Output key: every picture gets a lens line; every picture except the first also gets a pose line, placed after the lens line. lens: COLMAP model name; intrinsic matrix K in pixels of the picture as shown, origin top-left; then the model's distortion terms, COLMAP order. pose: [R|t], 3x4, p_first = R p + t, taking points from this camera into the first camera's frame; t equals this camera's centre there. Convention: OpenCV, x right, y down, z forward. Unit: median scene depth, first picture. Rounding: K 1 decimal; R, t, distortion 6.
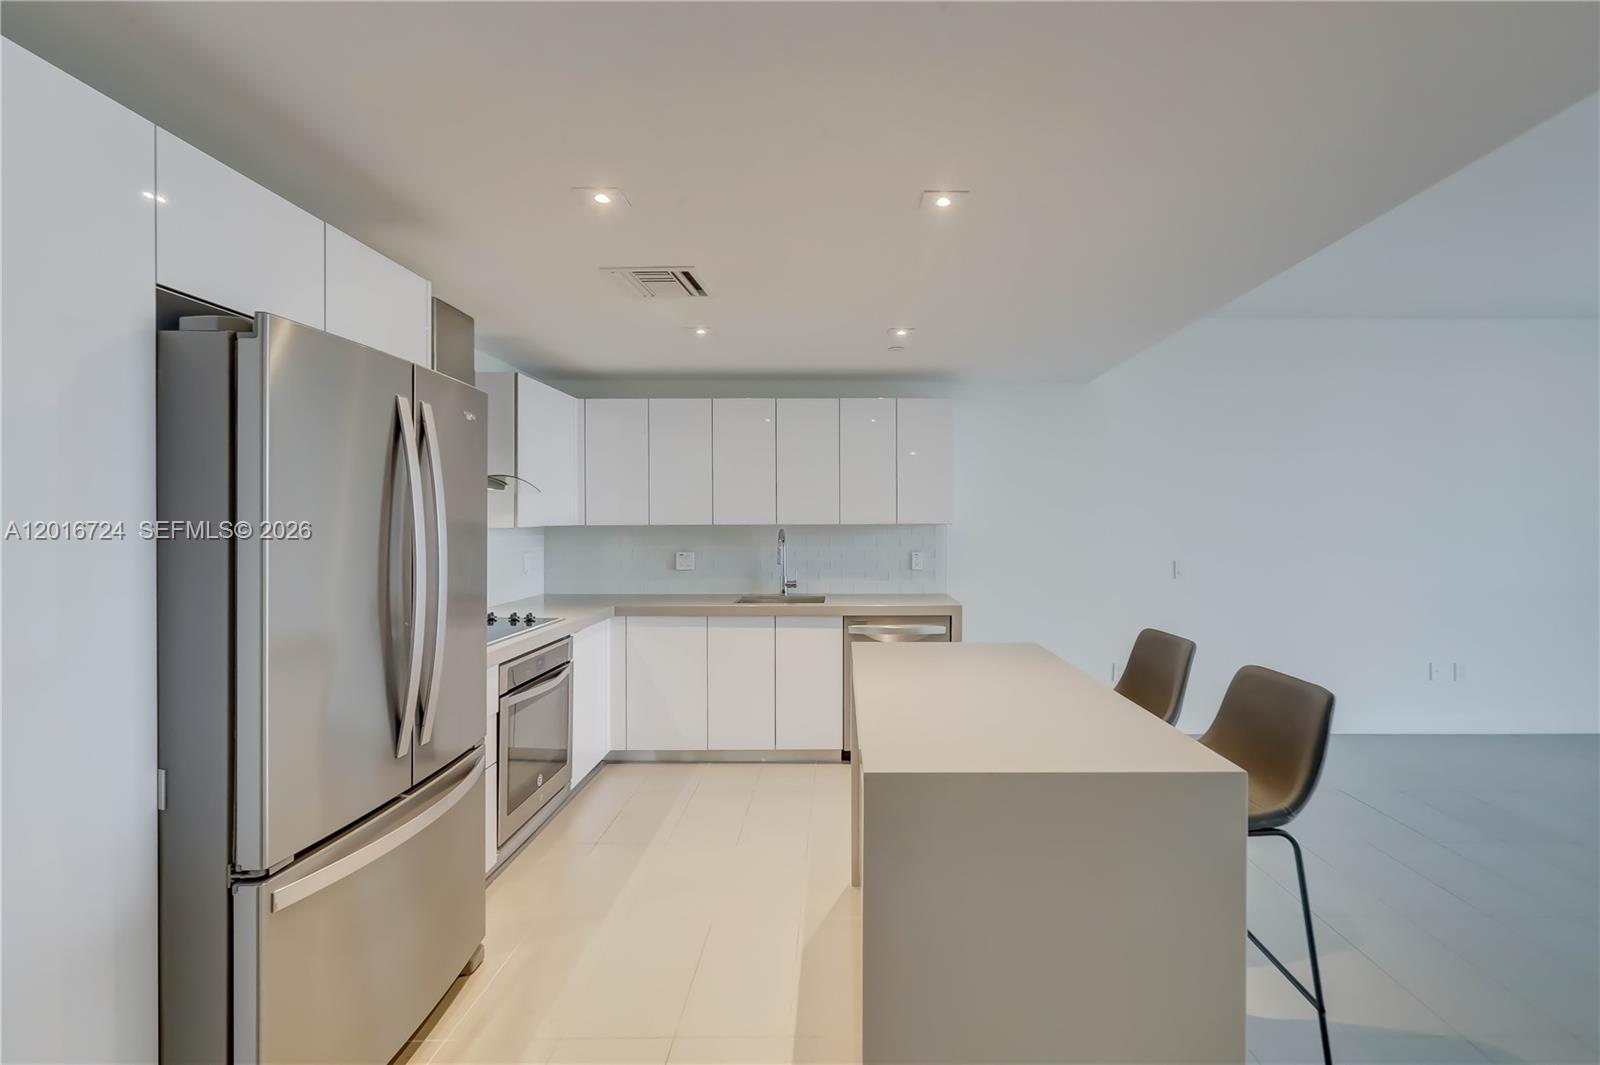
lens RADIAL K [[739.8, 0, 840.1], [0, 739.8, 524.6], [0, 0, 1]] dist [-0.001605, 0.000305]
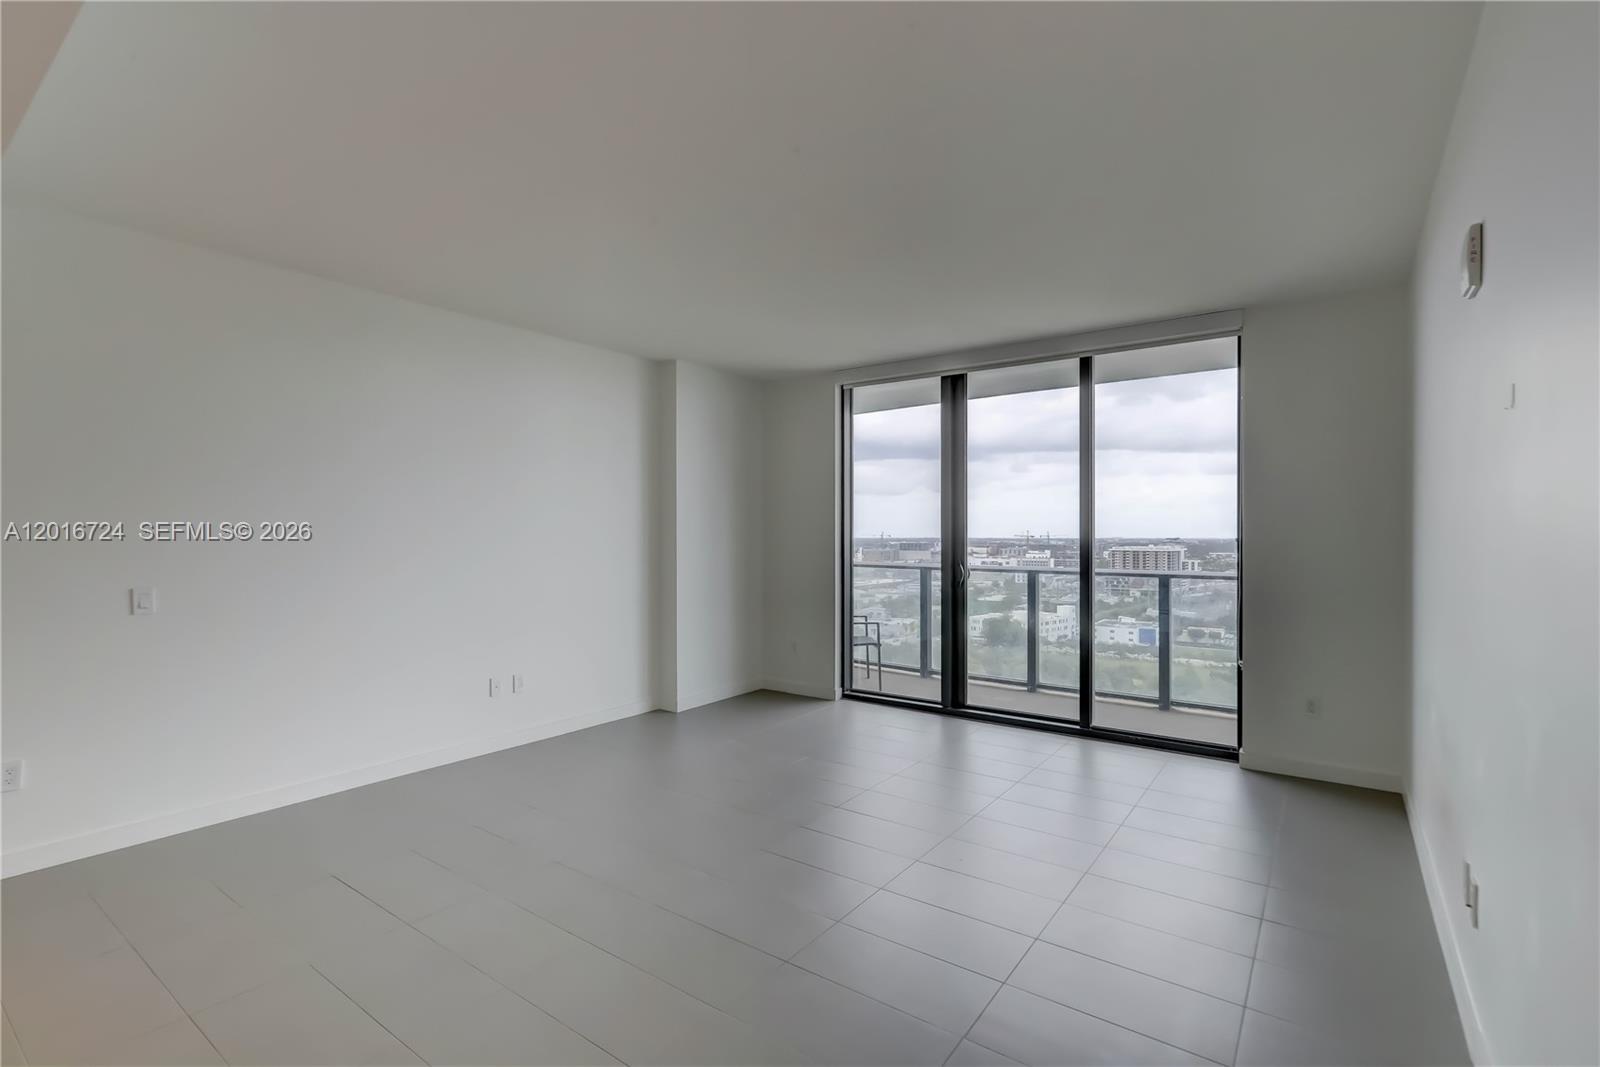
lens RADIAL K [[725.2, 0, 803.1], [0, 725.2, 534.1], [0, 0, 1]] dist [0.003420, 0.001637]
pose [[0.589987, 0.001018, 0.807412, 0.302846], [0.001356, 0.999997, -0.002252, 0.002484], [-0.807412, 0.002424, 0.589983, 0.127429]]
